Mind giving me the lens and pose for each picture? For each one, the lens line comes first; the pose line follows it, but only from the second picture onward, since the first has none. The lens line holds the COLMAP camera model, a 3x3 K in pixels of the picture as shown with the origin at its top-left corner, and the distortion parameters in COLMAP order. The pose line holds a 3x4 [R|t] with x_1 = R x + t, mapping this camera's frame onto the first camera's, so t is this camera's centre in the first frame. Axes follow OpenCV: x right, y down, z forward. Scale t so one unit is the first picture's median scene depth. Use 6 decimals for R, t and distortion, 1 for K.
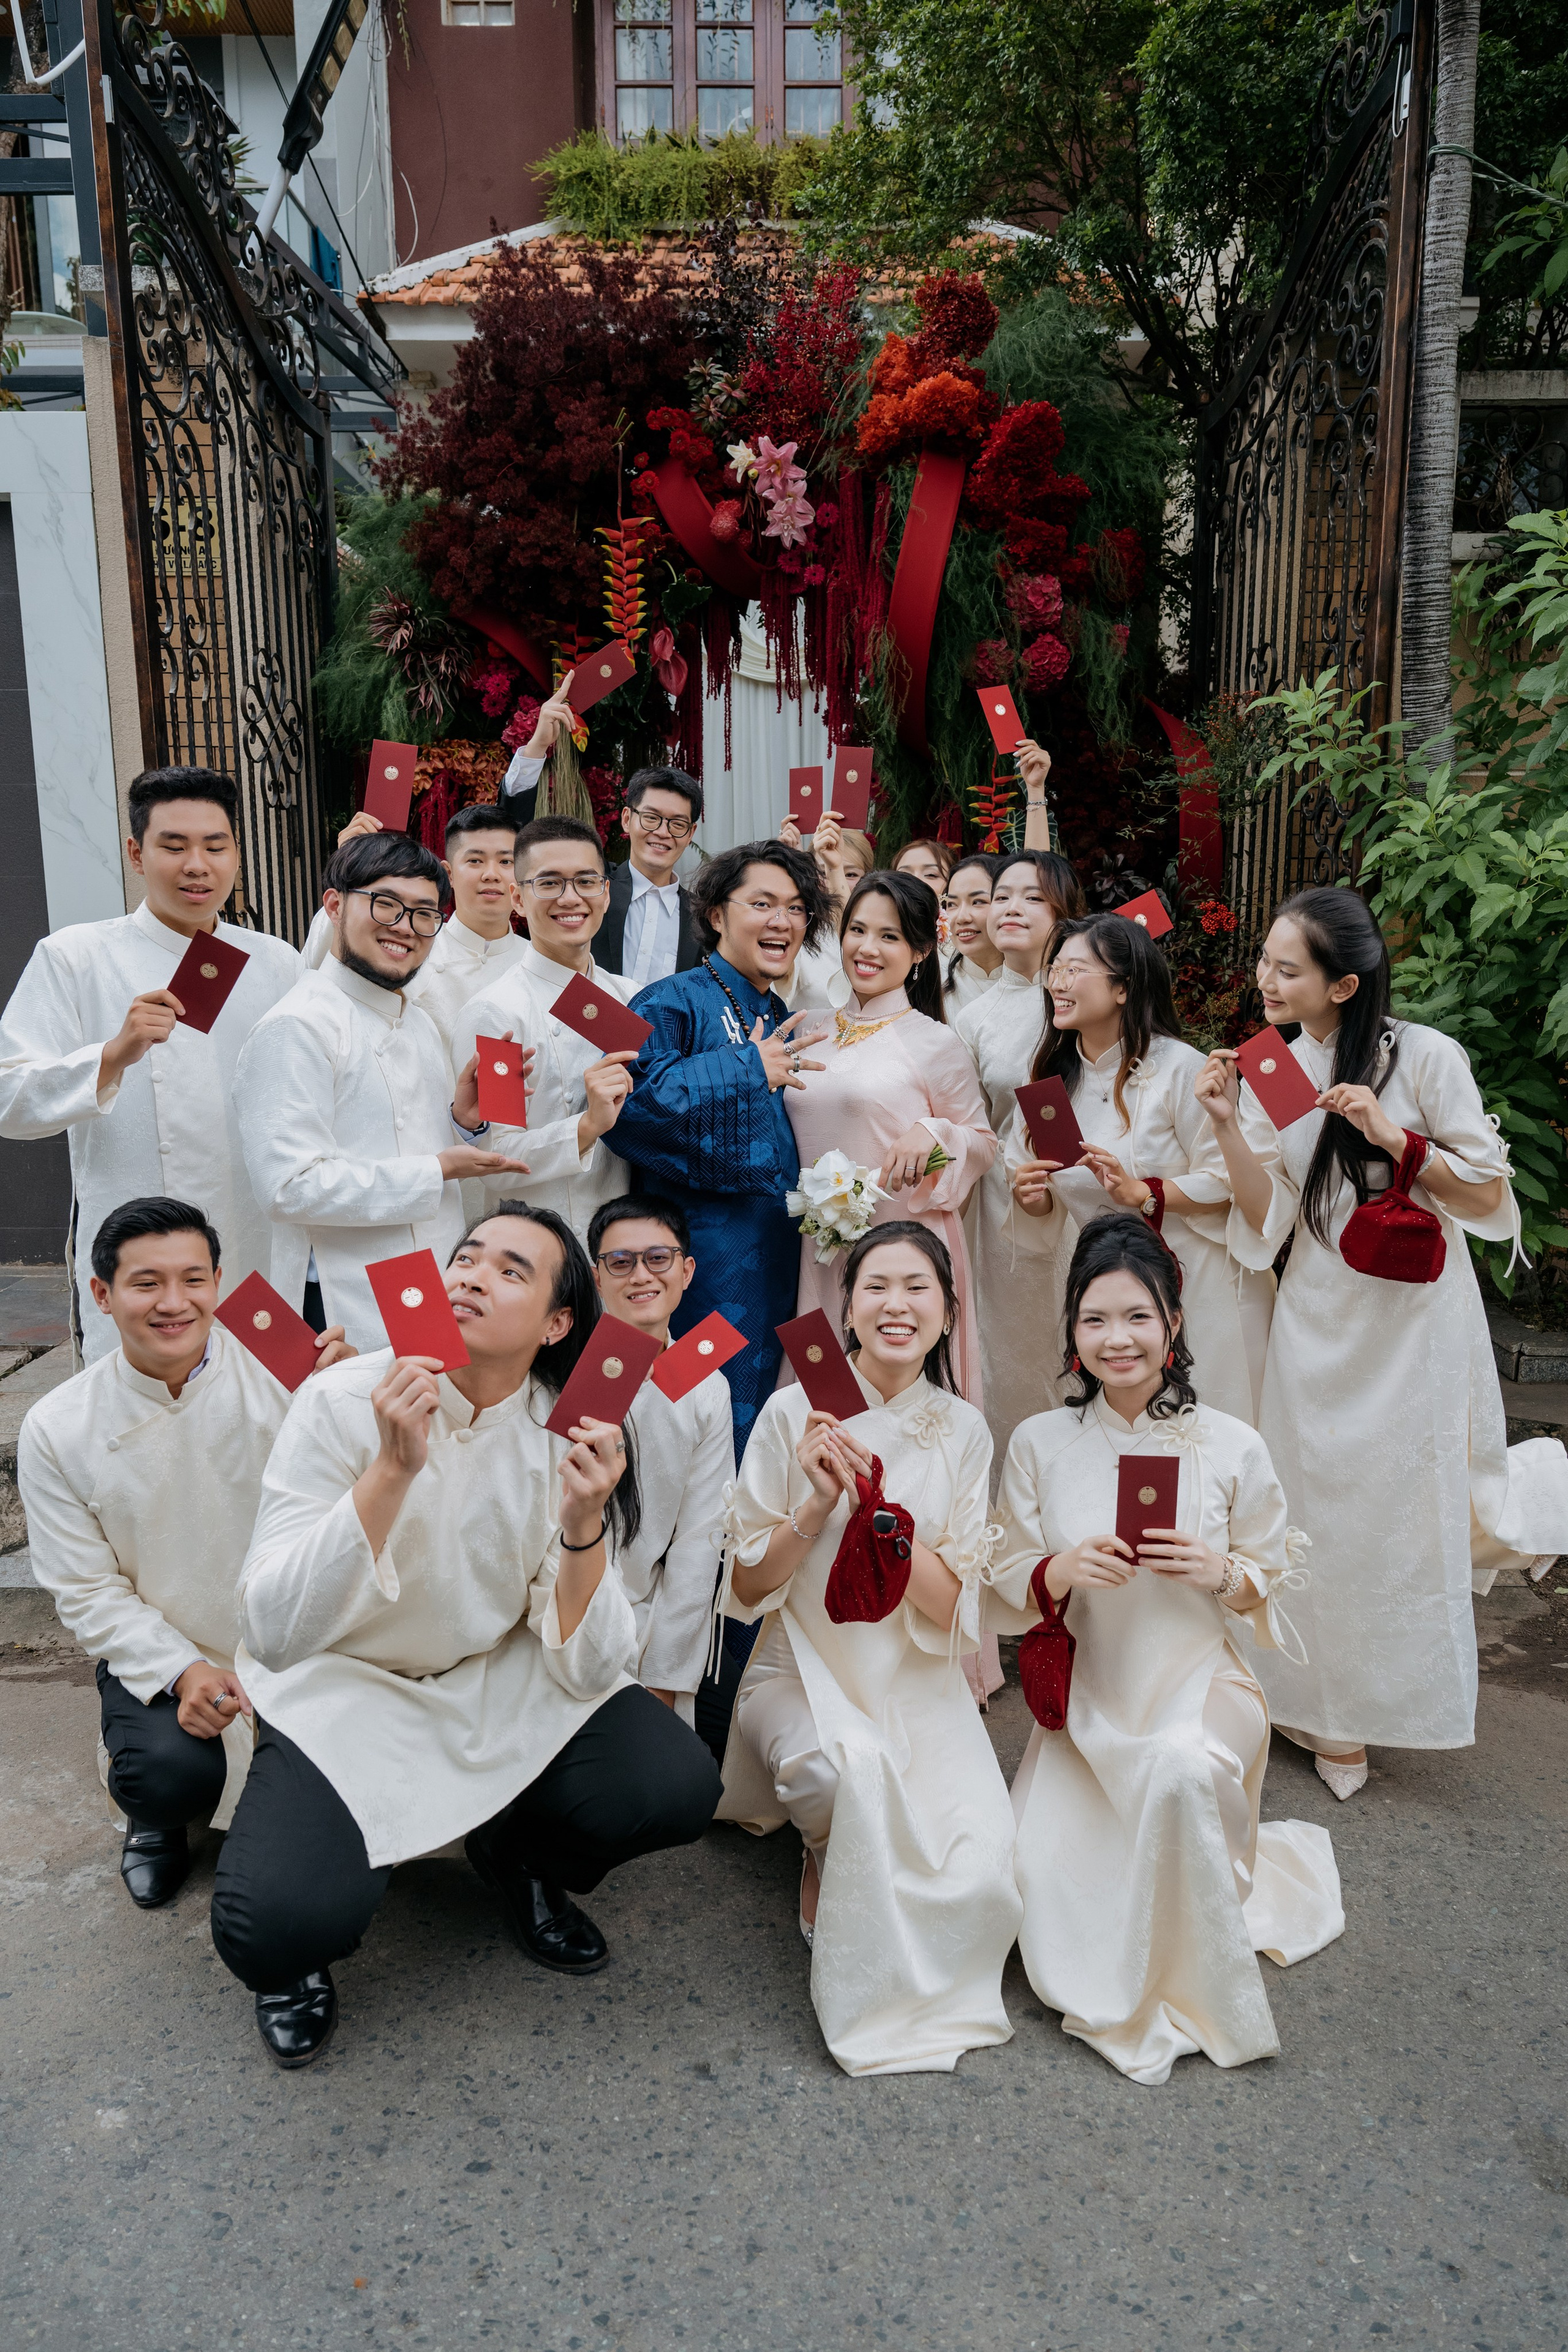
lens RADIAL K [[1594.1, 0, 806.3], [0, 1594.1, 1178.5], [0, 0, 1]] dist [-0.005965, 0.003177]
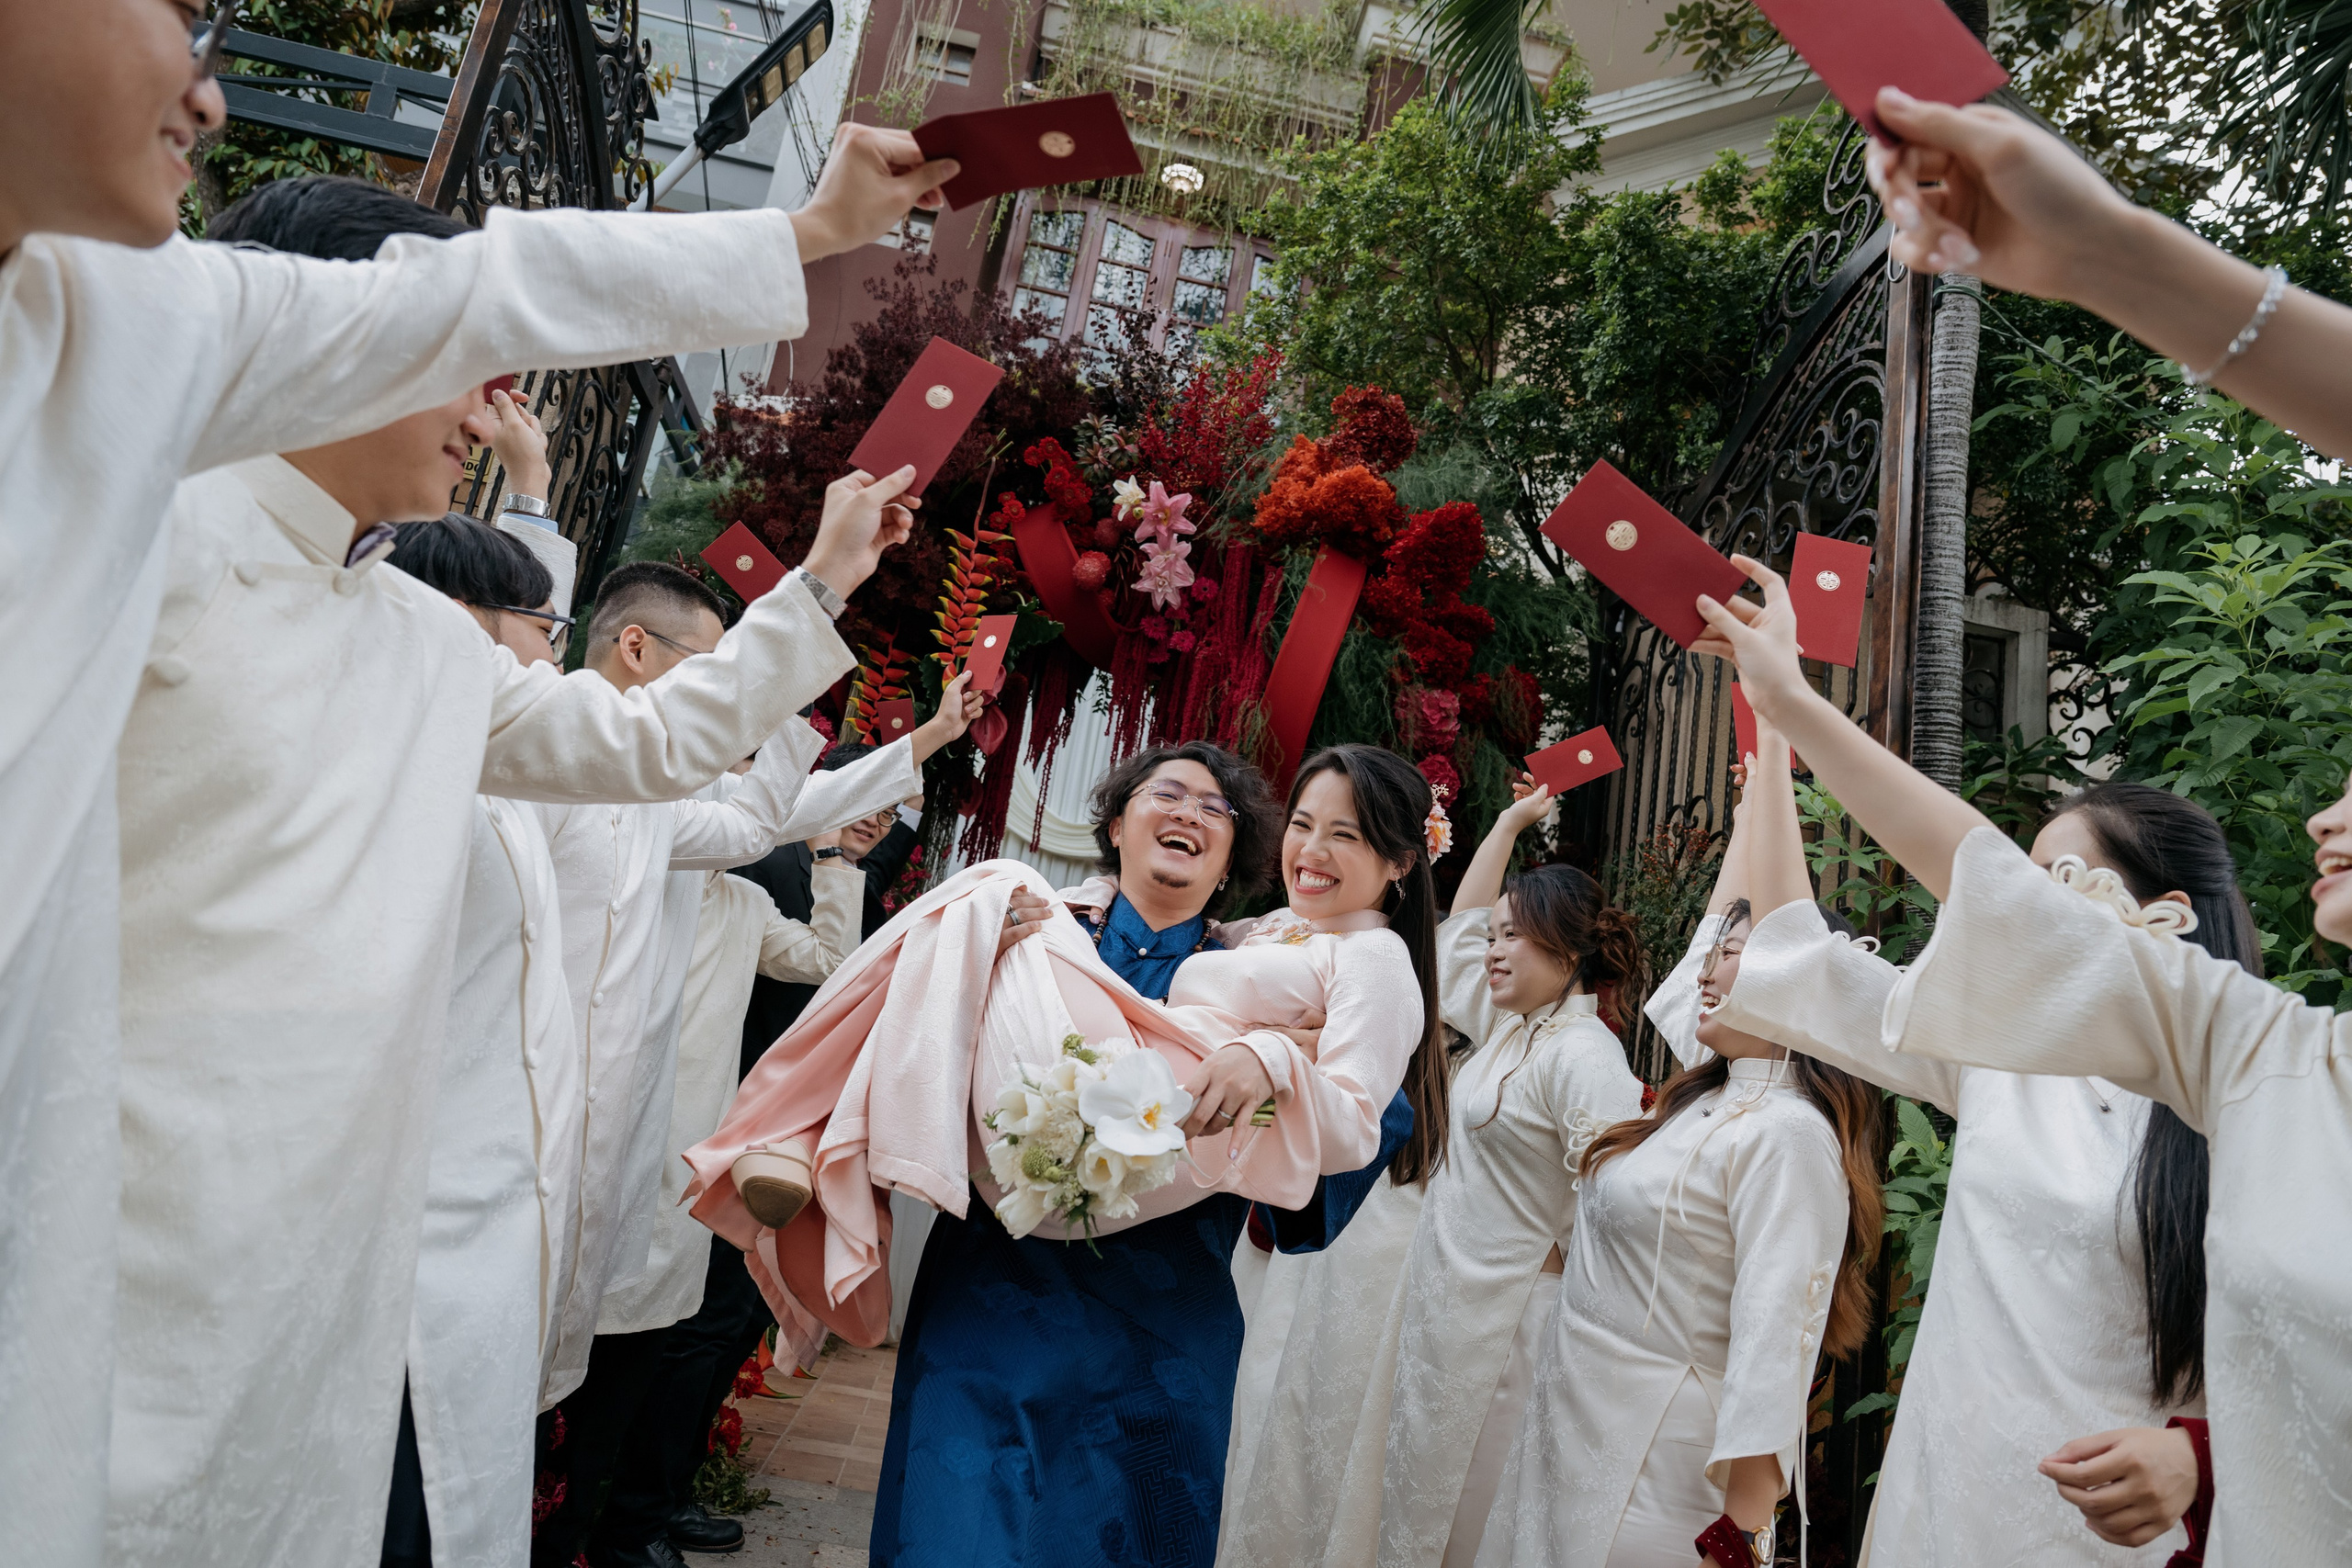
lens RADIAL K [[1593.9, 0, 1205.8], [0, 1593.9, 773.0], [0, 0, 1]] dist [-0.005965, 0.003177]
pose [[0.977111, 0.193700, 0.087943, -0.046271], [-0.135738, 0.886012, -0.443349, 0.066945], [-0.163795, 0.421264, 0.892024, 0.270028]]
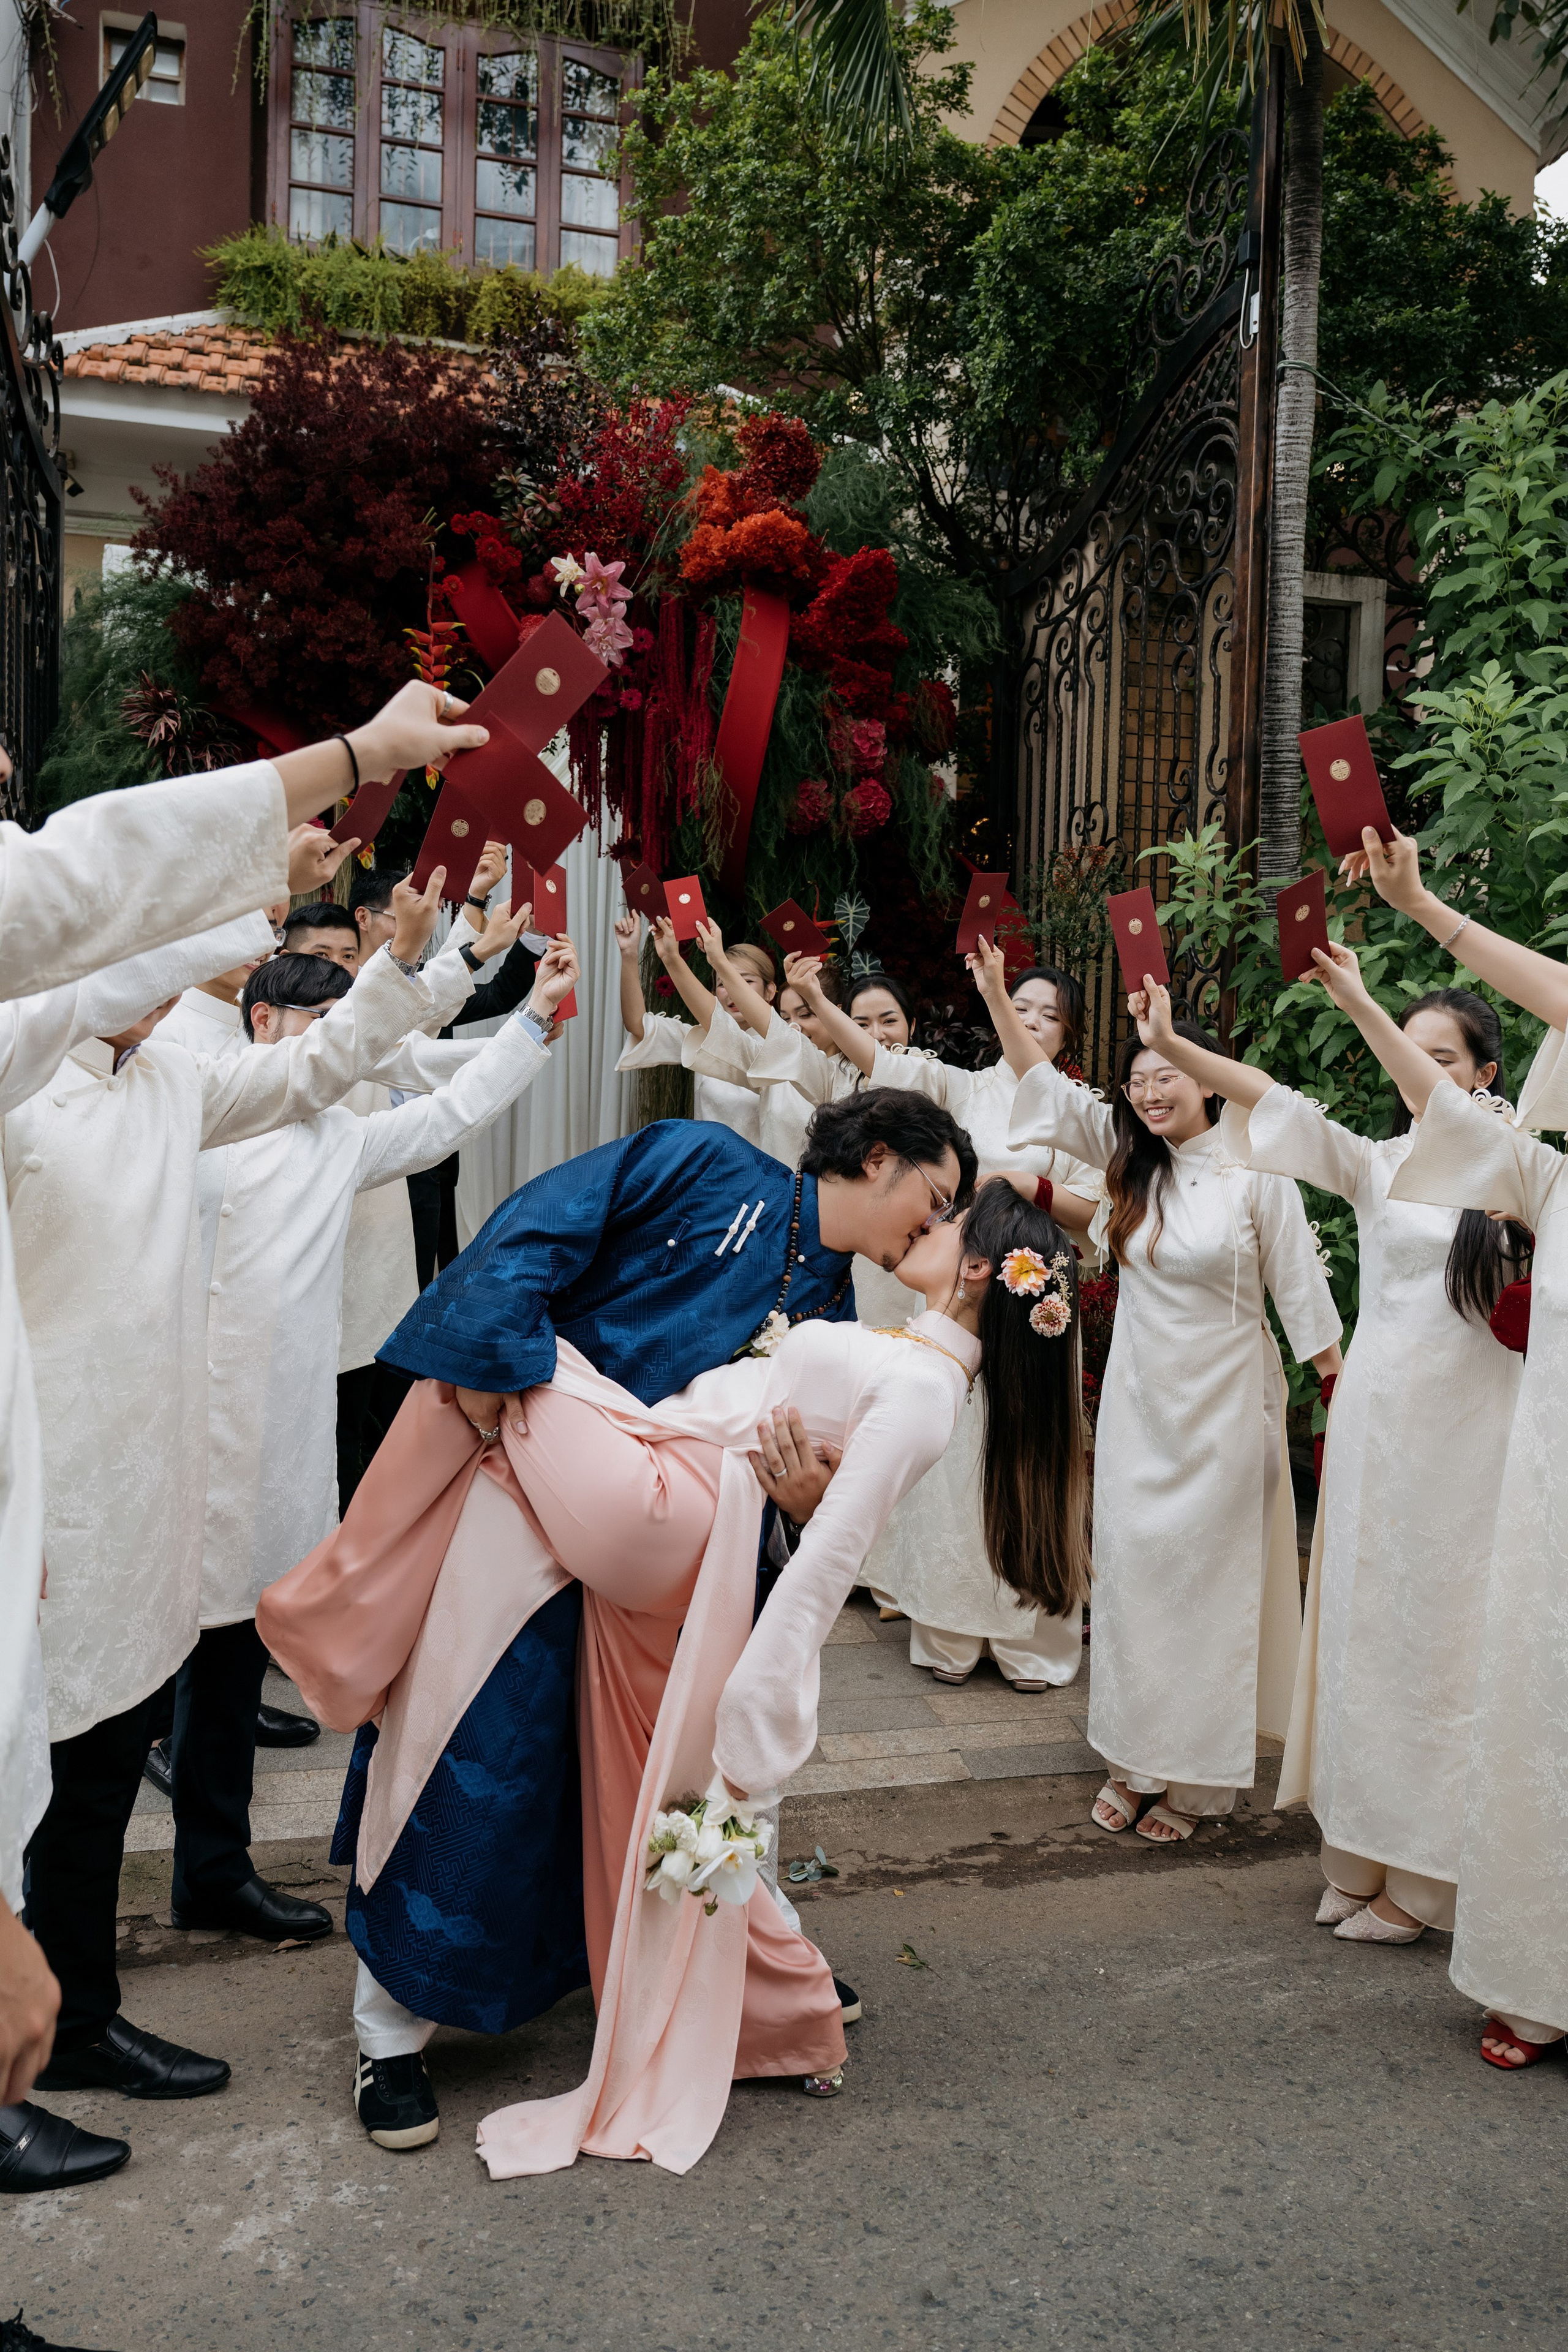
lens RADIAL K [[1809.8, 0, 828.2], [0, 1809.8, 1151.7], [0, 0, 1]] dist [-0.013127, 0.012777]
pose [[0.961947, 0.017623, 0.272669, -0.174750], [0.020904, 0.990247, -0.137748, 0.033383], [-0.272437, 0.138206, 0.952196, -0.004493]]
